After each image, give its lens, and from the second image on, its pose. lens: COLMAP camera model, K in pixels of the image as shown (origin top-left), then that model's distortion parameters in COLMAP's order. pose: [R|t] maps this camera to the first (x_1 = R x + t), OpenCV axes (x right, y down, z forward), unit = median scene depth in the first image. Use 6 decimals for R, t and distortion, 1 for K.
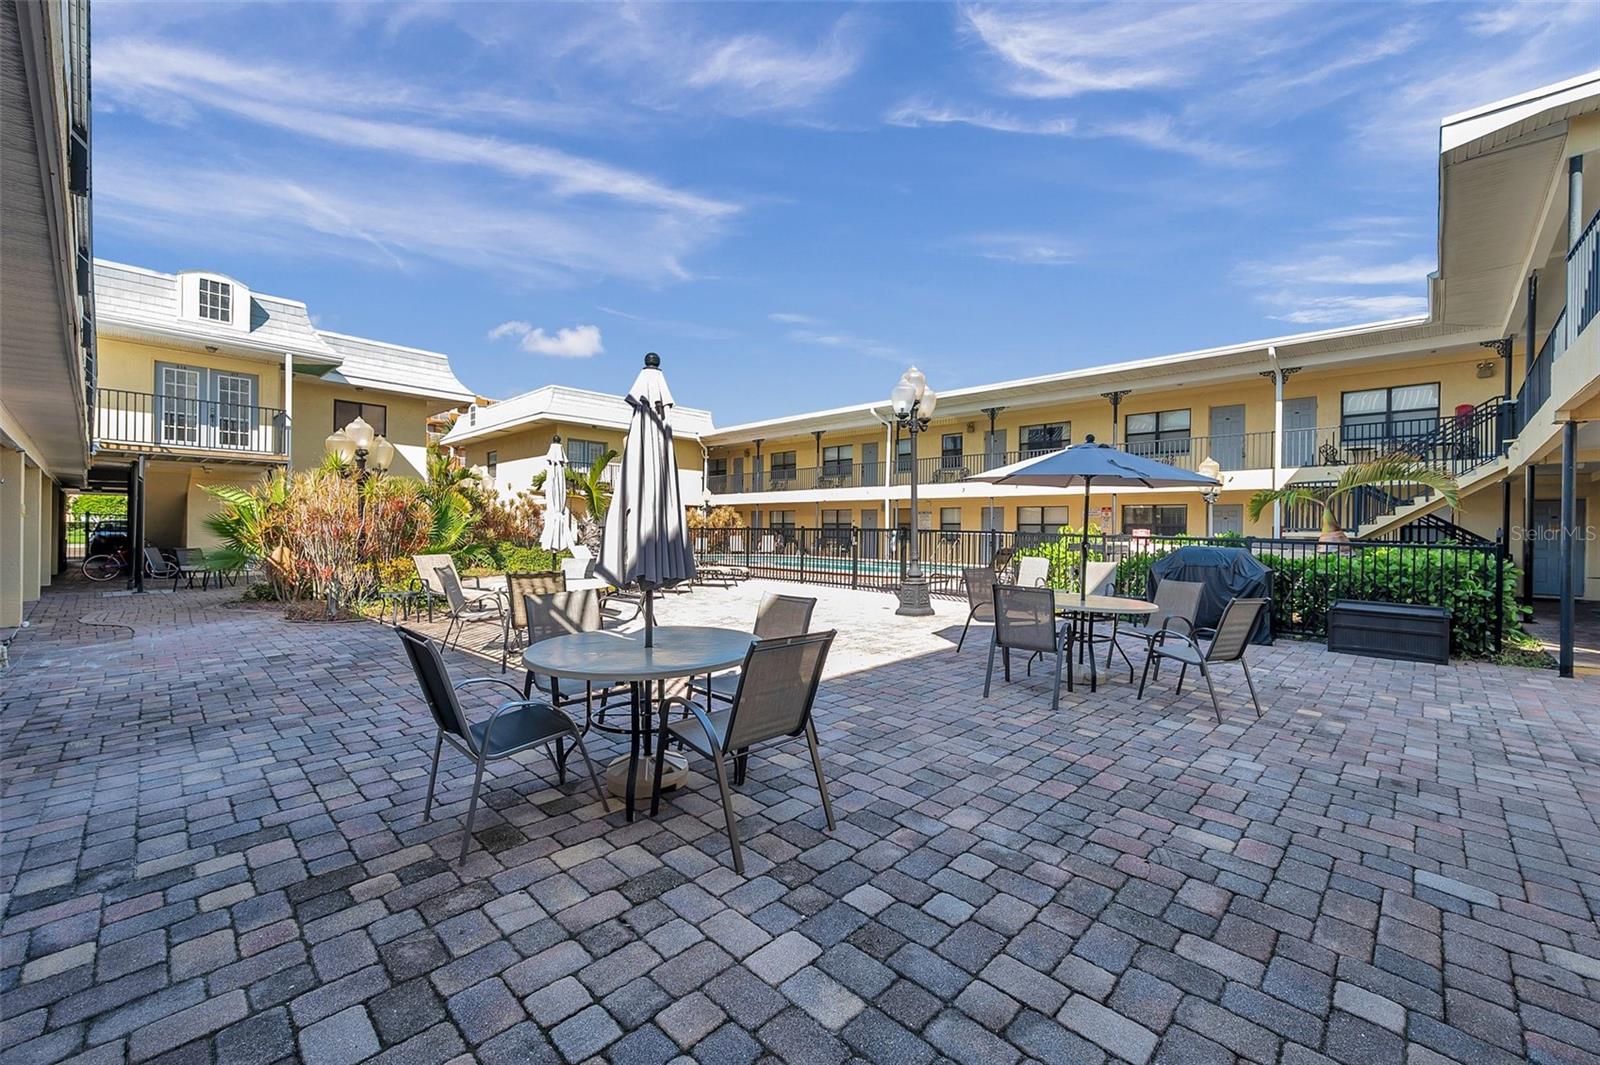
lens RADIAL K [[630.4, 0, 800.0], [0, 630.4, 532.5], [0, 0, 1]] dist [-0.001557, -0.000035]
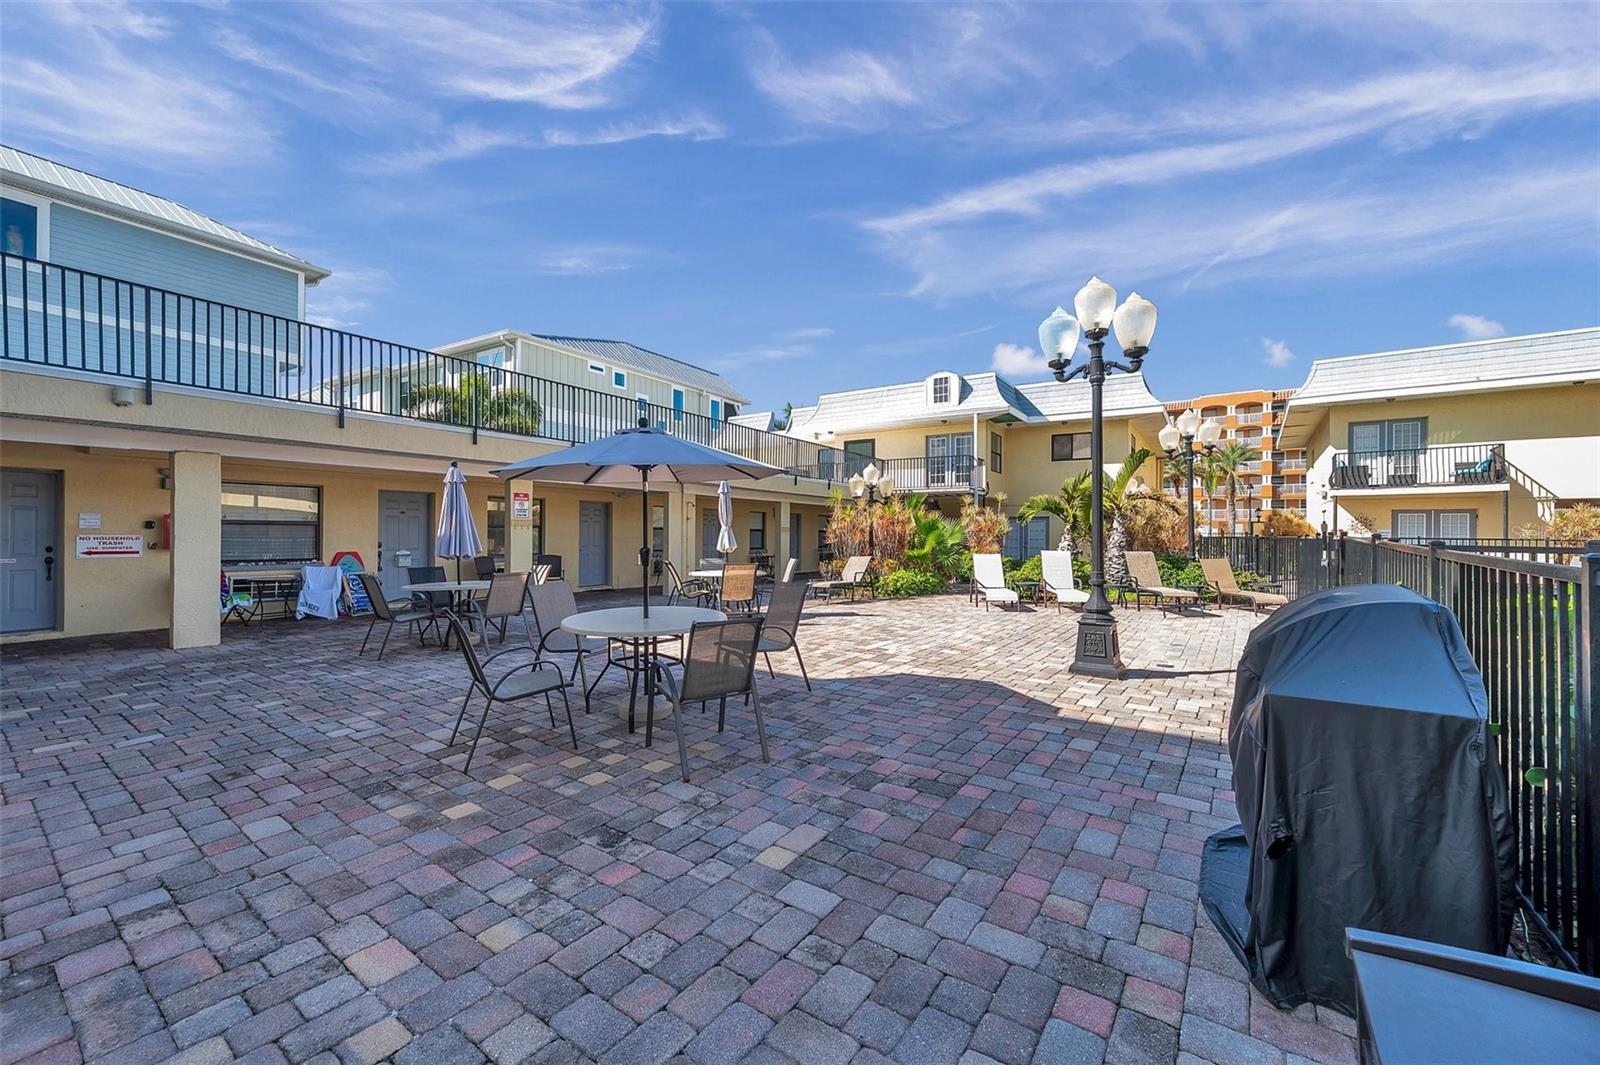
lens RADIAL K [[630.4, 0, 800.0], [0, 630.4, 532.5], [0, 0, 1]] dist [-0.001557, -0.000035]
pose [[0.166602, -0.014152, -0.985923, 0.313181], [-0.007840, 0.999846, -0.015676, 0.001661], [0.985993, 0.010341, 0.166465, 0.251539]]
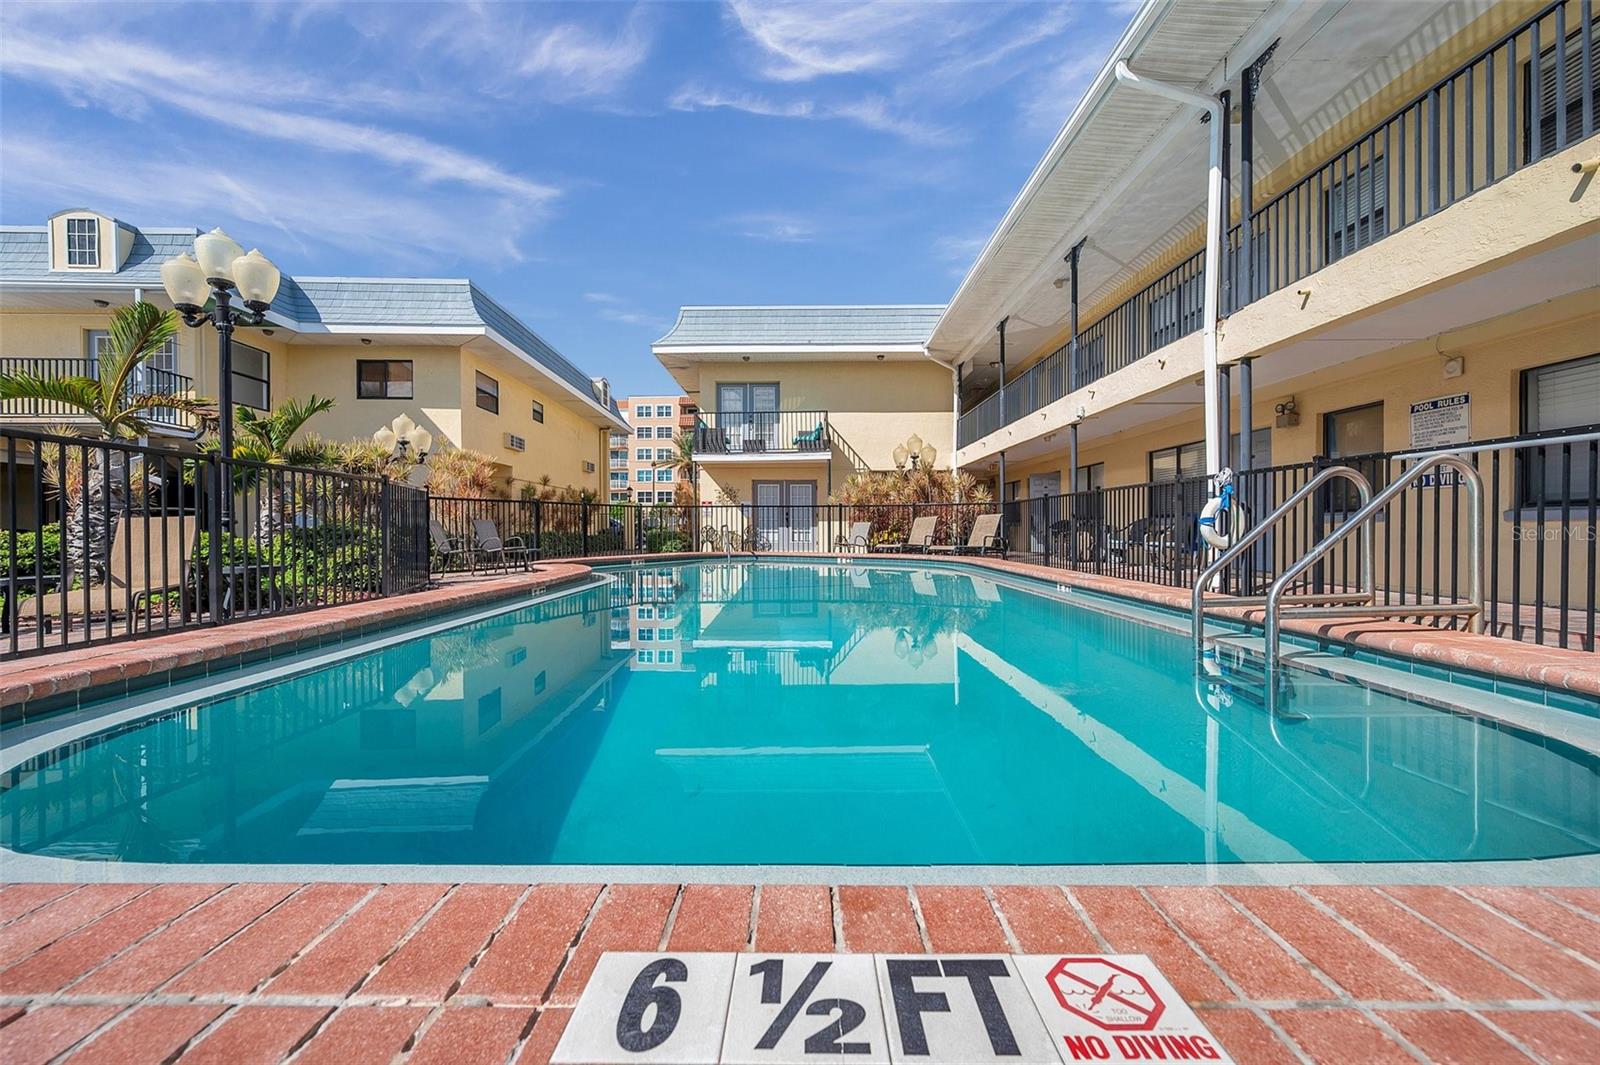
lens RADIAL K [[630.4, 0, 800.0], [0, 630.4, 532.5], [0, 0, 1]] dist [-0.001557, -0.000035]
pose [[0.708361, -0.011777, -0.705752, 0.206874], [0.011525, 0.999920, -0.005118, 0.021947], [0.705756, -0.004508, 0.708441, 0.662521]]
